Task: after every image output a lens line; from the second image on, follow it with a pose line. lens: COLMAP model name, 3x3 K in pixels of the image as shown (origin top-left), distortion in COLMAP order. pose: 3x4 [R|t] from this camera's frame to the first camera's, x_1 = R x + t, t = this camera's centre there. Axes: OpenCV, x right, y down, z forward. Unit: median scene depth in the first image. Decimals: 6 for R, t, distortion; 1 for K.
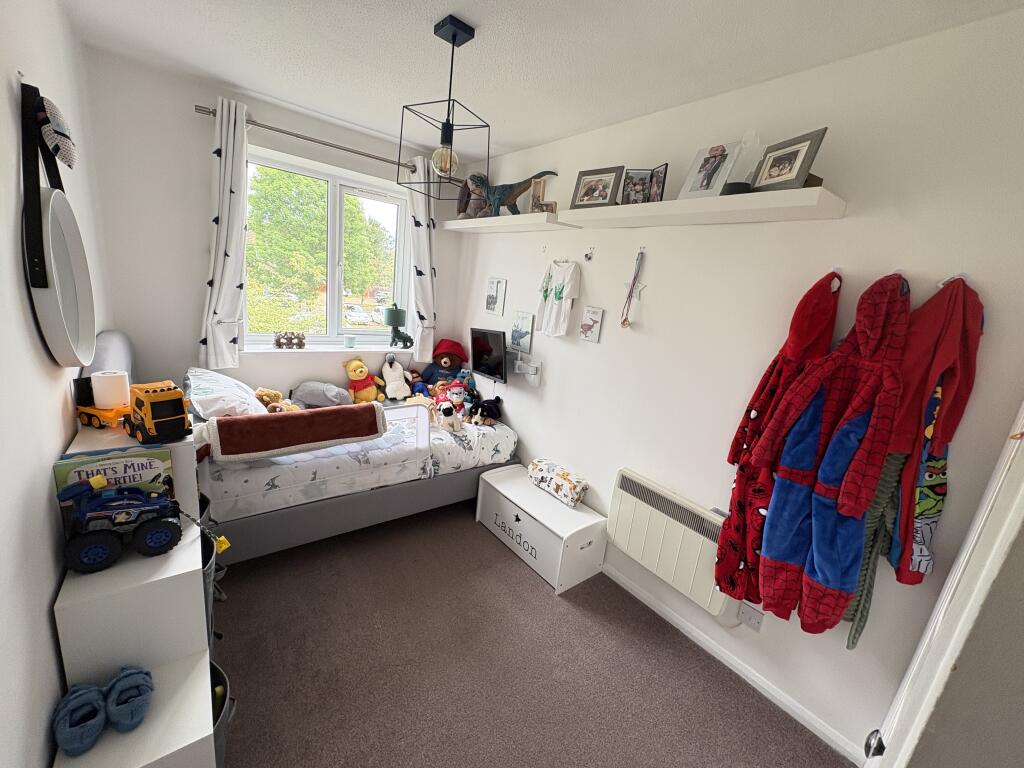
lens RADIAL K [[406.7, 0, 512.0], [0, 406.7, 384.0], [0, 0, 1]] dist [-0.000424, 0.000232]
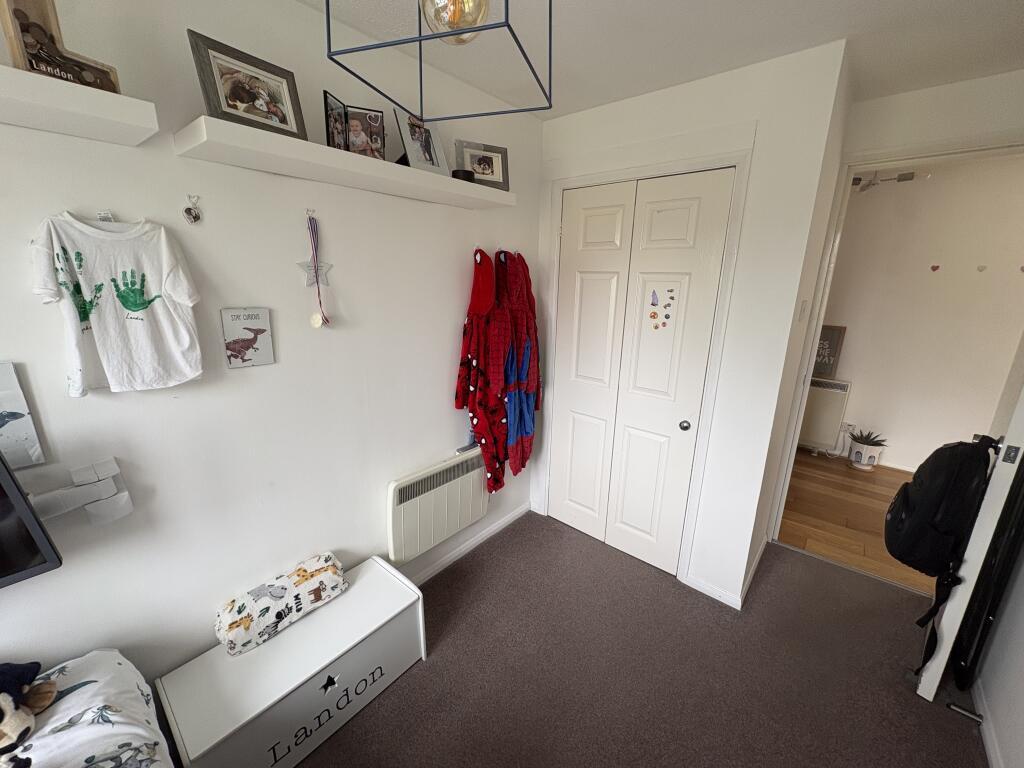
lens RADIAL K [[406.7, 0, 512.0], [0, 406.7, 384.0], [0, 0, 1]] dist [-0.000424, 0.000232]
pose [[-0.203538, -0.363092, 0.909250, -0.435367], [0.194969, 0.895059, 0.401069, -0.249653], [-0.959458, 0.258908, -0.111387, 0.730863]]
